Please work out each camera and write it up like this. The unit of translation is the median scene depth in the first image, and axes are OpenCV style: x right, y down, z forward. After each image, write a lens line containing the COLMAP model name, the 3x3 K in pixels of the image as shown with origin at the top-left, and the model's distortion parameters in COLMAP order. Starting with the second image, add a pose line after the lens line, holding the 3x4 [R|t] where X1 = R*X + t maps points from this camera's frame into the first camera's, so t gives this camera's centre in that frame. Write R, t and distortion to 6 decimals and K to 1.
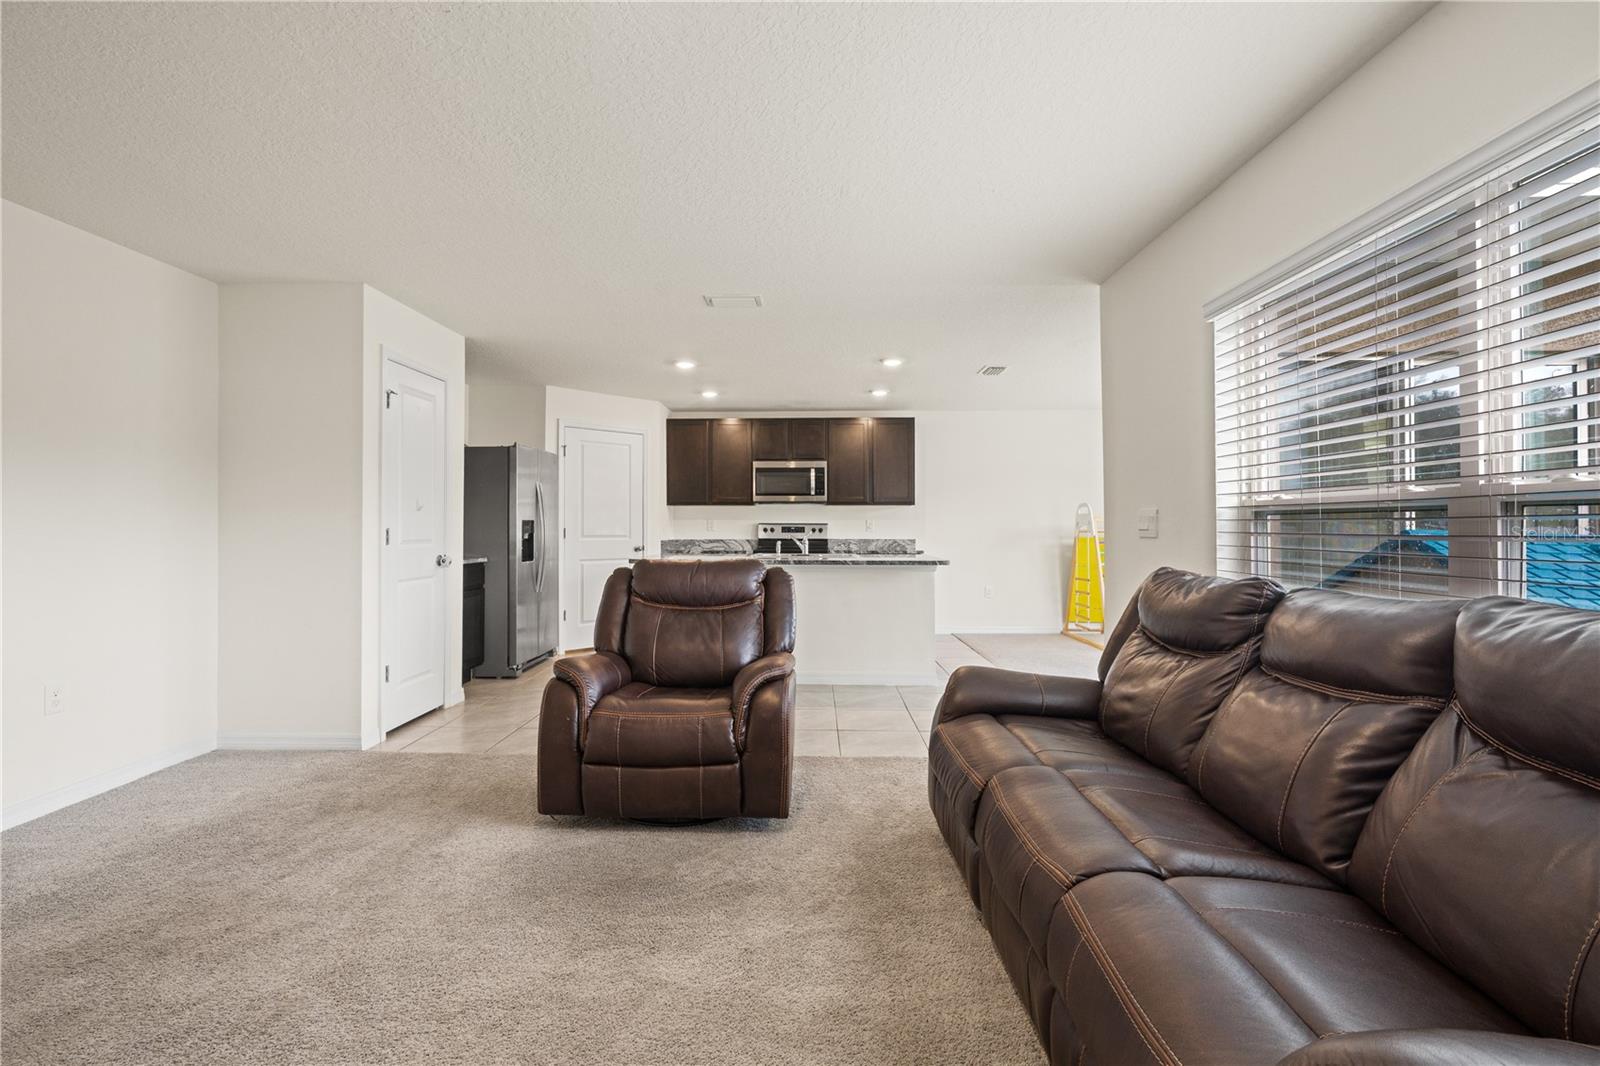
lens RADIAL K [[707.2, 0, 790.6], [0, 707.2, 514.7], [0, 0, 1]] dist [0.000707, 0.000309]
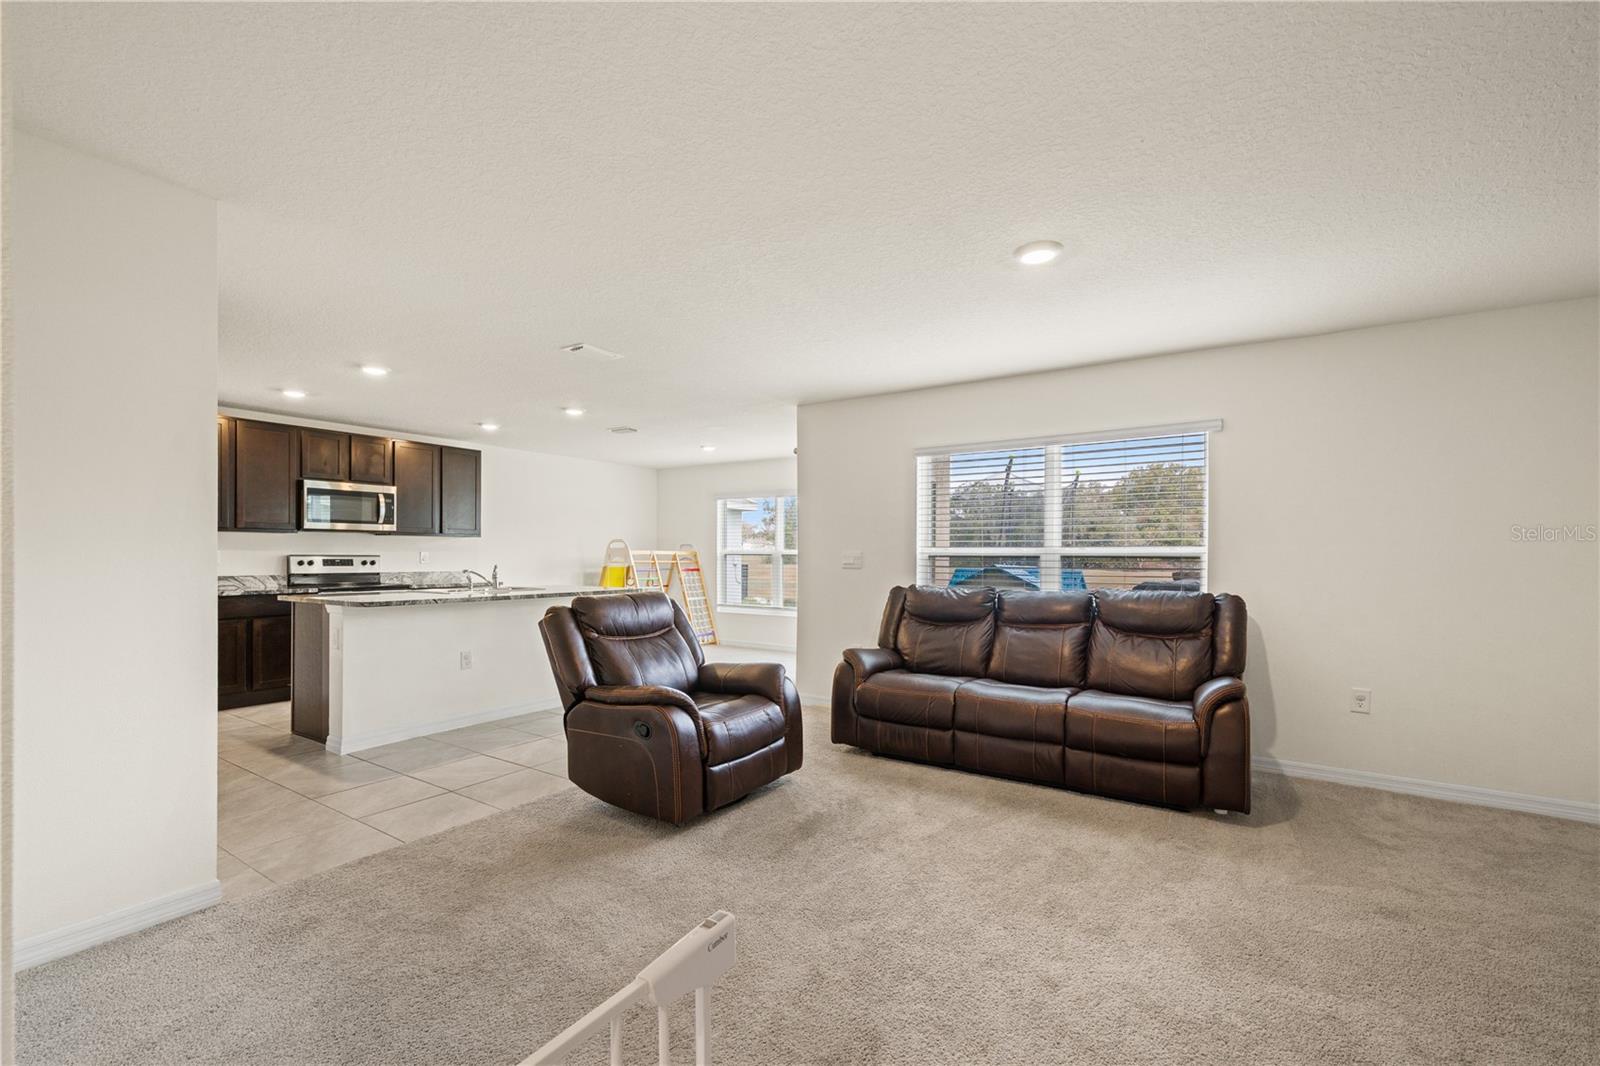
lens RADIAL K [[690.5, 0, 790.2], [0, 690.5, 559.1], [0, 0, 1]] dist [0.000038, -0.000047]
pose [[0.532981, -0.004455, 0.846115, -0.598277], [-0.018156, 0.999696, 0.016700, -0.009557], [-0.845932, -0.024263, 0.532738, 0.138293]]
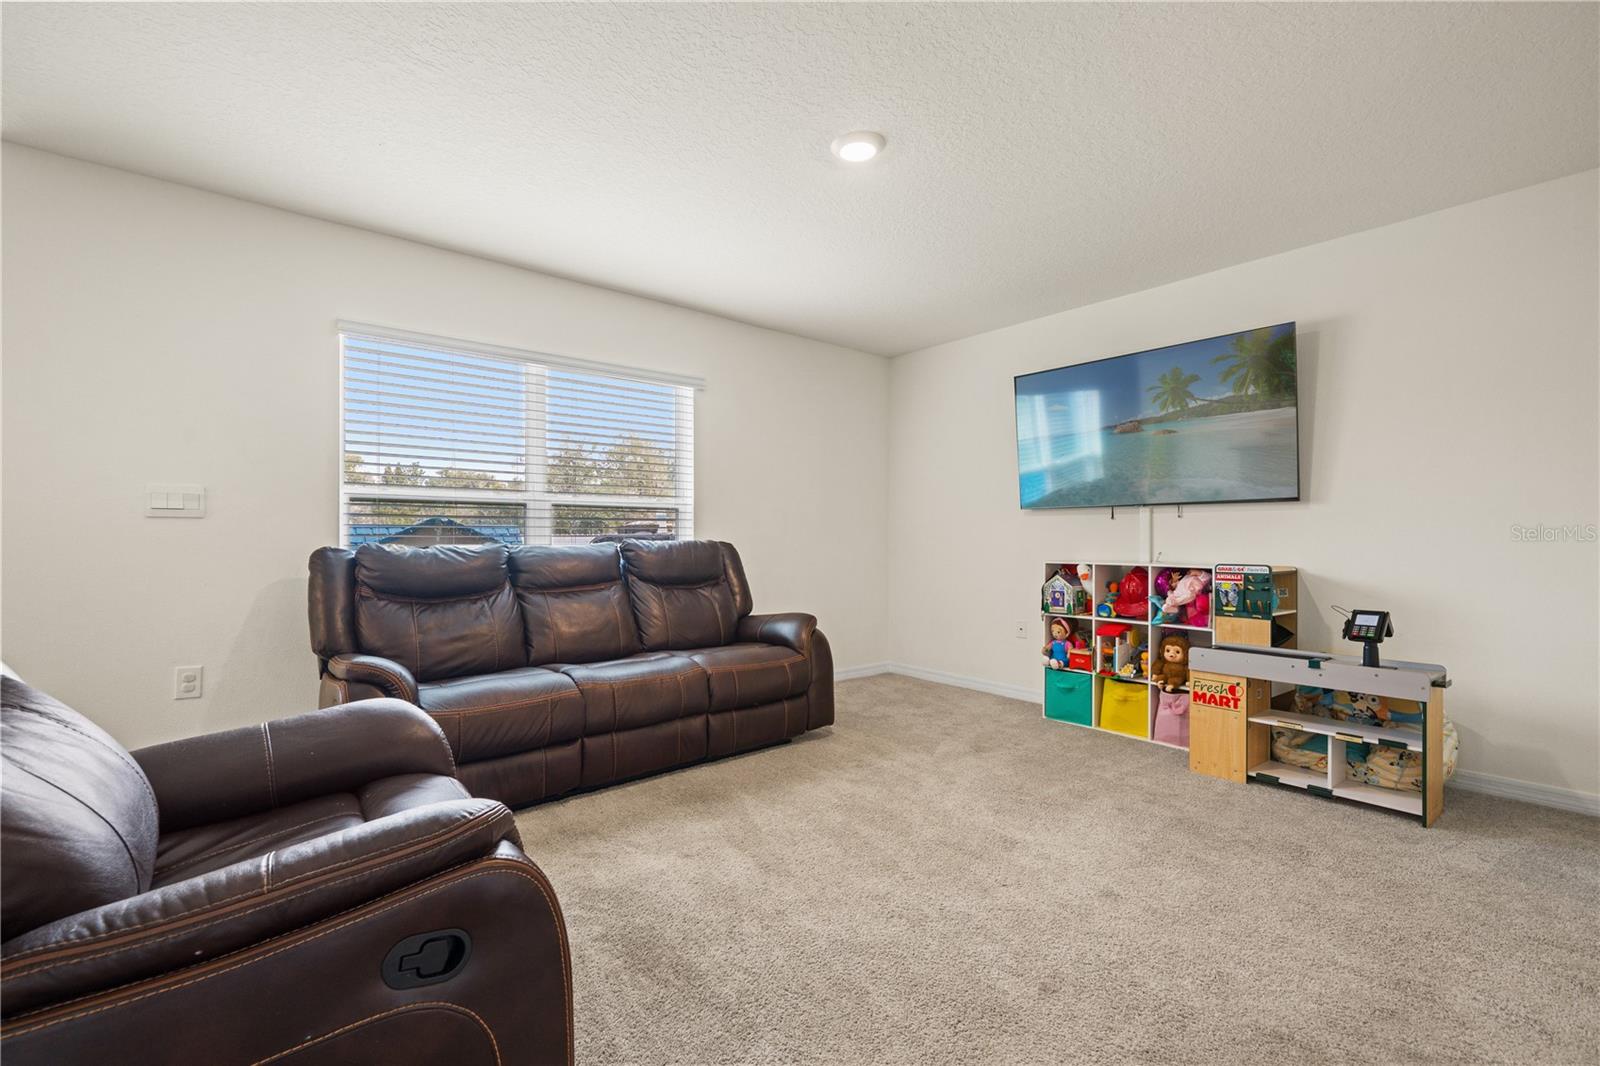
lens RADIAL K [[692.1, 0, 795.2], [0, 692.1, 533.0], [0, 0, 1]] dist [0.000206, 0.000176]
pose [[-0.658360, -0.001097, 0.752702, -0.386001], [-0.016176, 0.999789, -0.012691, 0.029969], [-0.752529, -0.020531, -0.658239, 0.593947]]
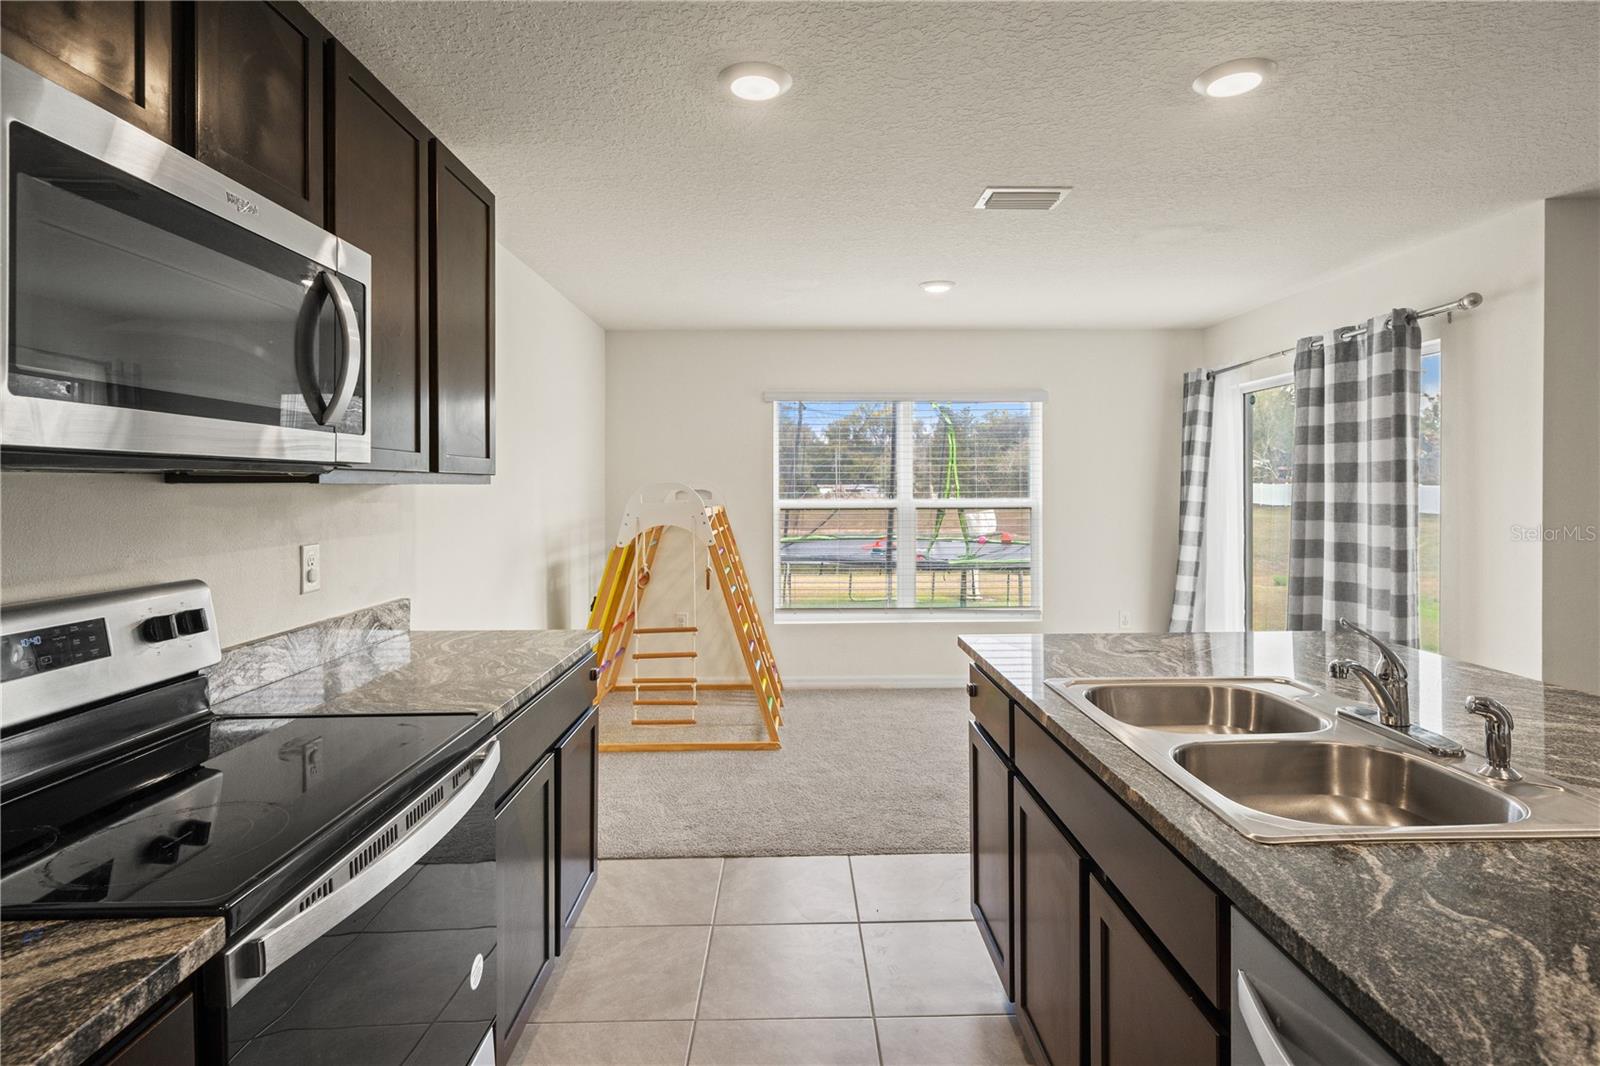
lens RADIAL K [[805.7, 0, 799.8], [0, 805.7, 487.3], [0, 0, 1]] dist [0.015997, 0.000271]
pose [[-0.040937, -0.001383, 0.999161, -0.240392], [-0.009887, 0.999951, 0.000979, -0.019218], [-0.999113, -0.009838, -0.040948, 1.244291]]
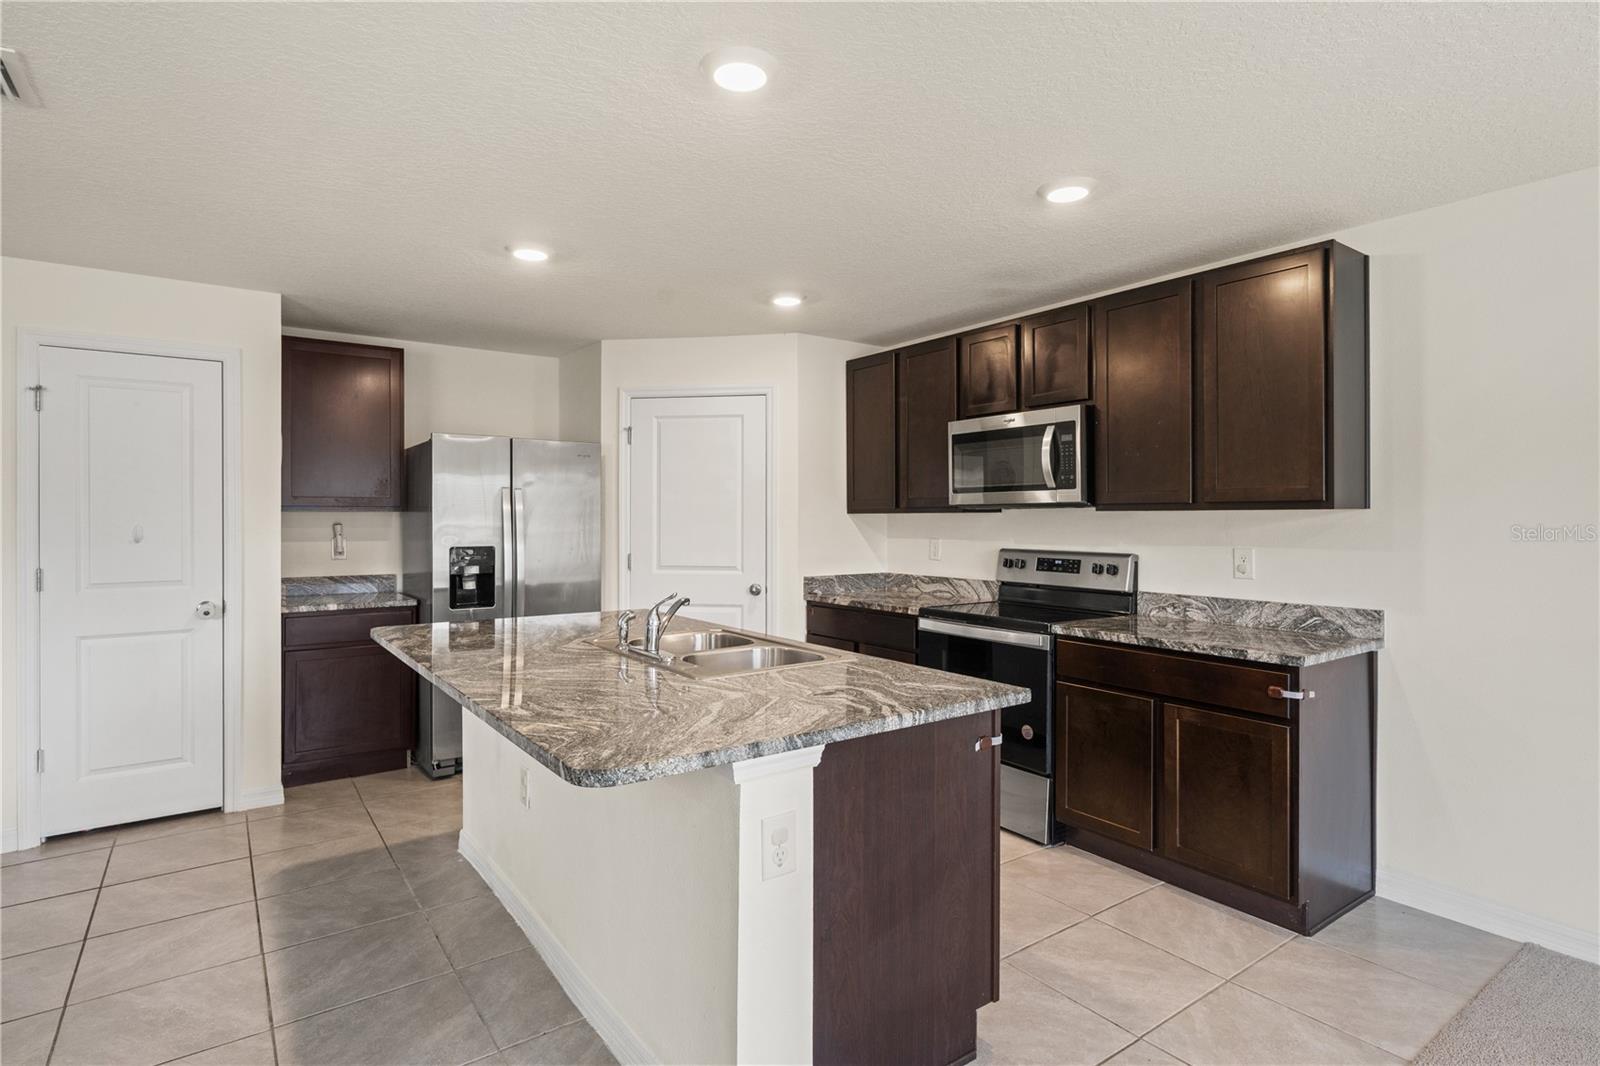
lens RADIAL K [[813.4, 0, 800.6], [0, 813.4, 517.2], [0, 0, 1]] dist [0.002191, 0.000657]
pose [[0.611886, -0.002830, -0.790941, 0.453159], [0.014721, 0.999861, 0.007811, -0.022815], [0.790809, -0.016423, 0.611842, 0.810976]]
